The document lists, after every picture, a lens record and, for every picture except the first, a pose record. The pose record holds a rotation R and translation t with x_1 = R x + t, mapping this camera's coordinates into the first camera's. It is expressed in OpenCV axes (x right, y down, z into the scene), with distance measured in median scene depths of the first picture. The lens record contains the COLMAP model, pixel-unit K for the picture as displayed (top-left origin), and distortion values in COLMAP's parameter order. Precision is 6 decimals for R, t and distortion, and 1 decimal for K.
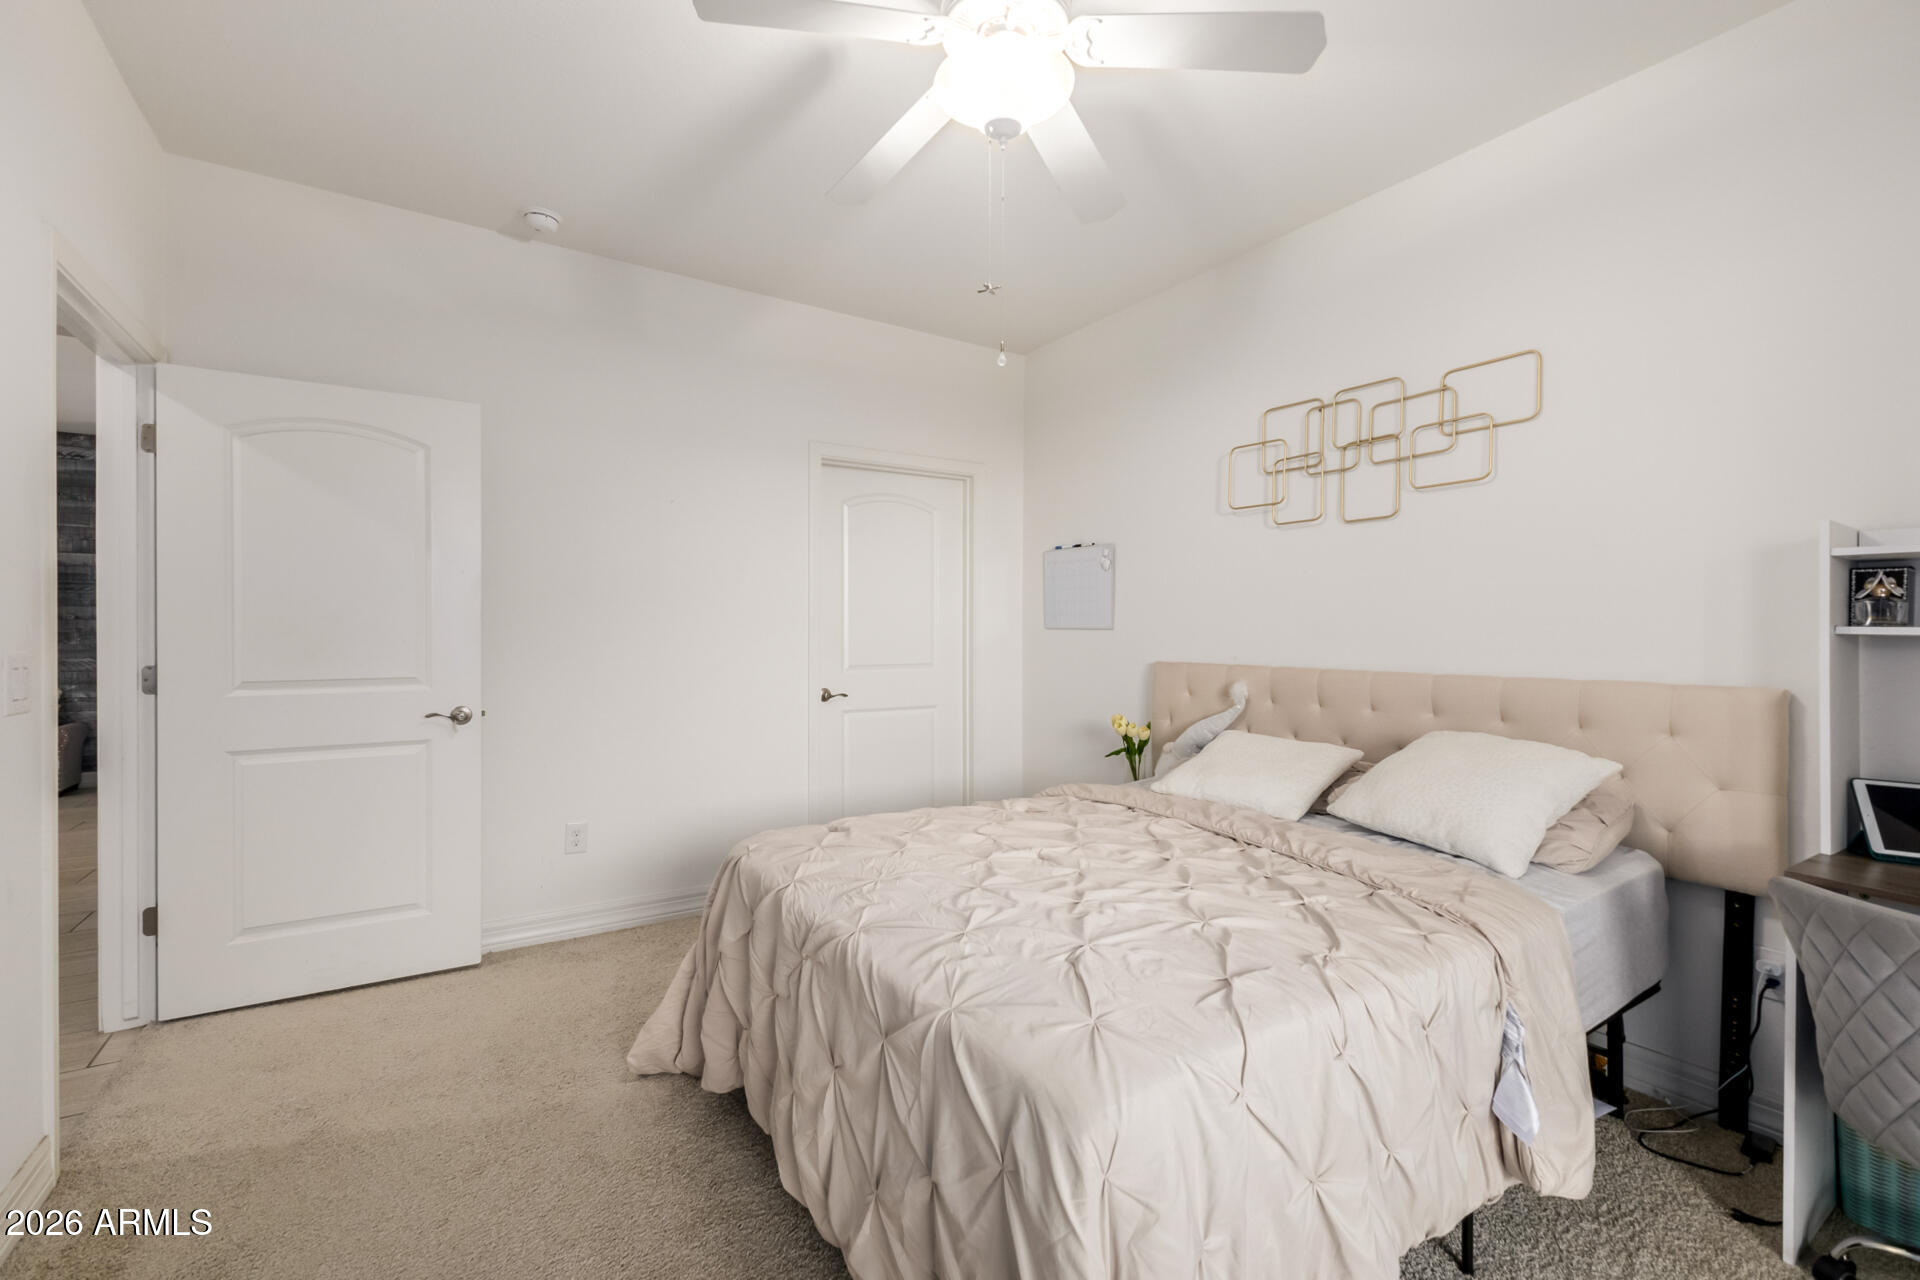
lens RADIAL K [[828.5, 0, 963.2], [0, 828.5, 628.1], [0, 0, 1]] dist [0.010515, -0.003569]
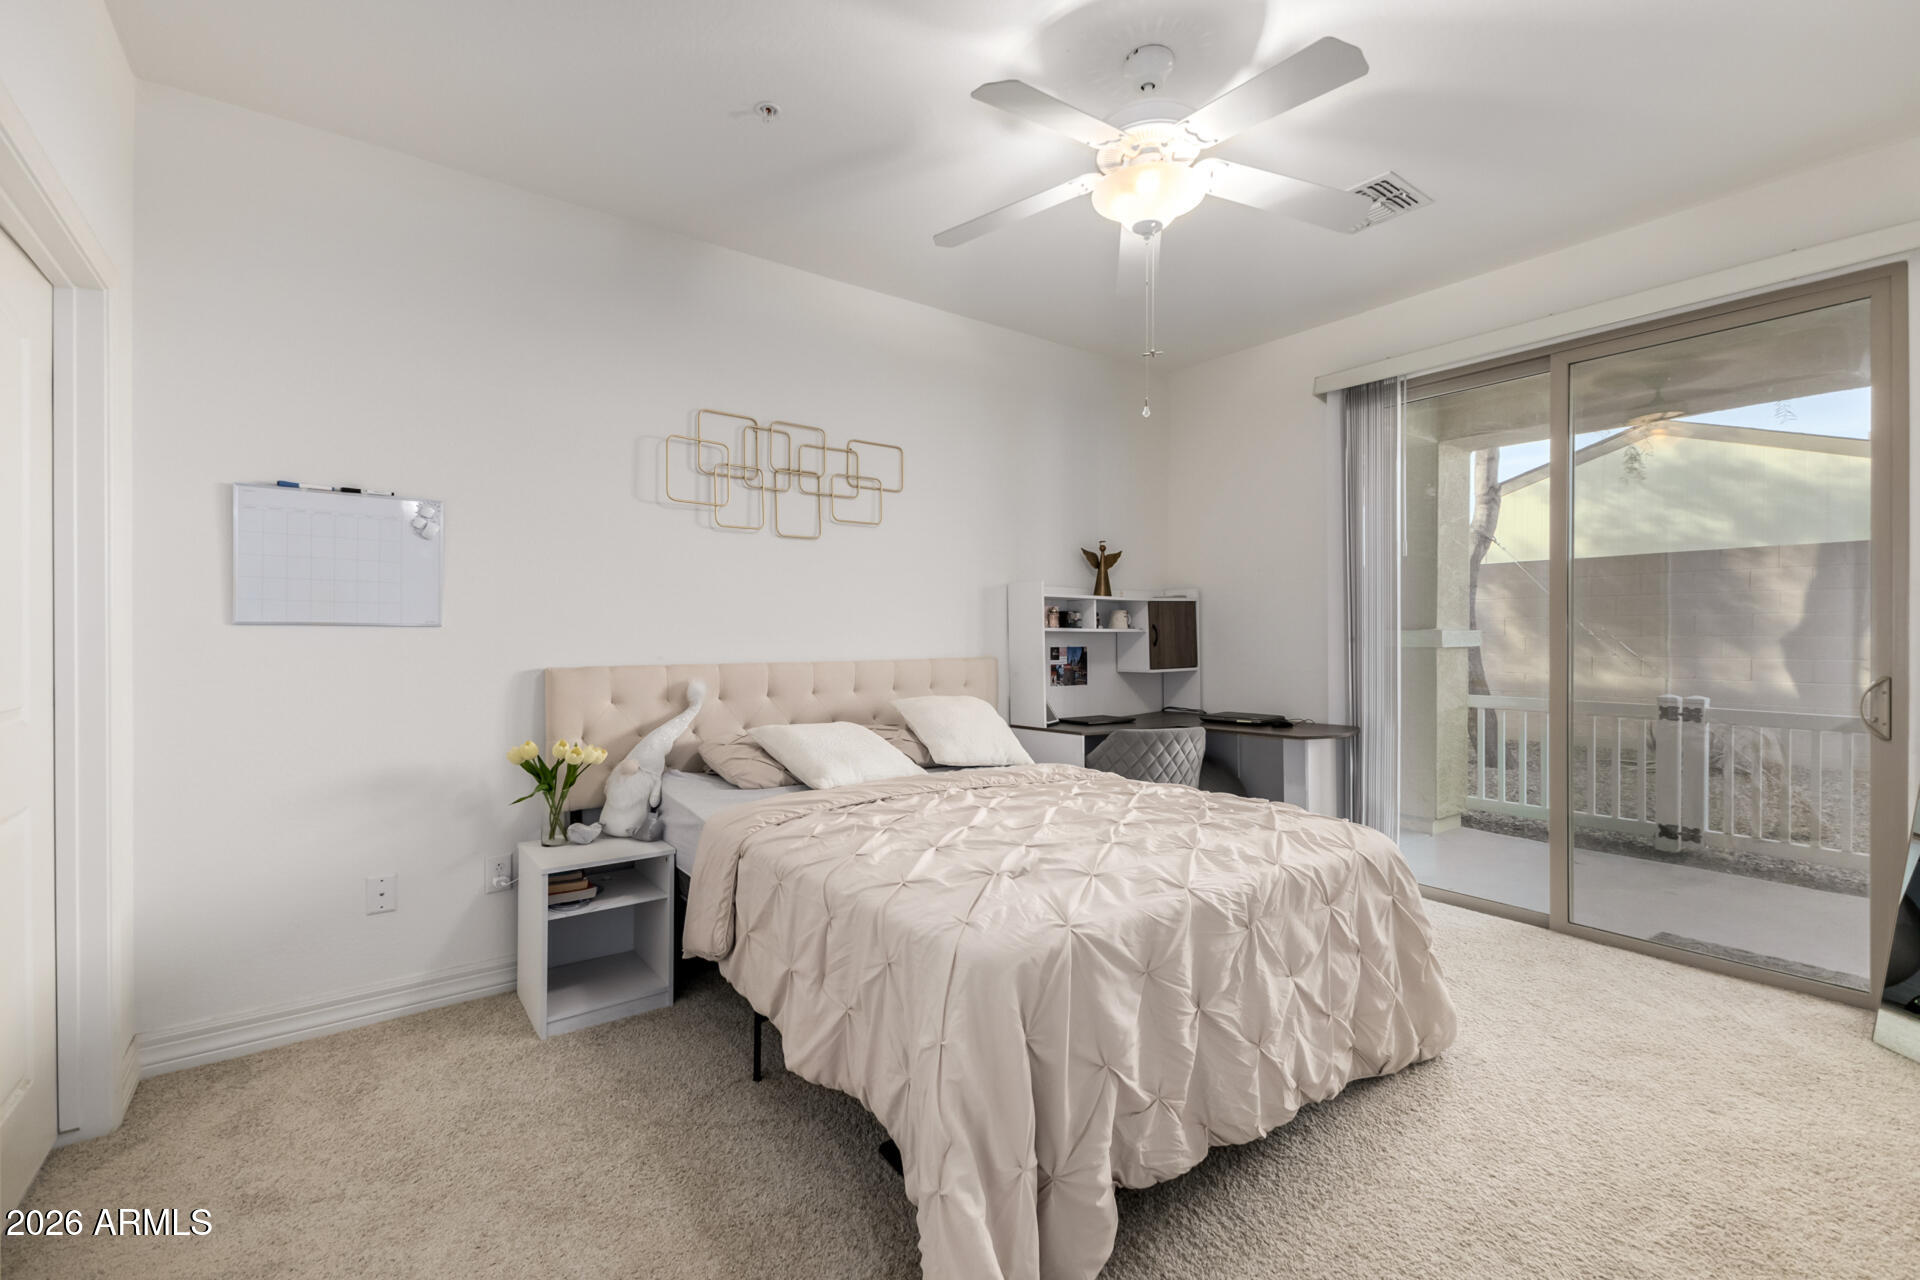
lens RADIAL K [[828.5, 0, 962.2], [0, 828.5, 642.0], [0, 0, 1]] dist [0.010515, -0.003569]
pose [[-0.065630, -0.015563, 0.997723, -0.736251], [-0.001220, 0.999879, 0.015516, 0.001970], [-0.997843, -0.000199, -0.065641, 0.844551]]
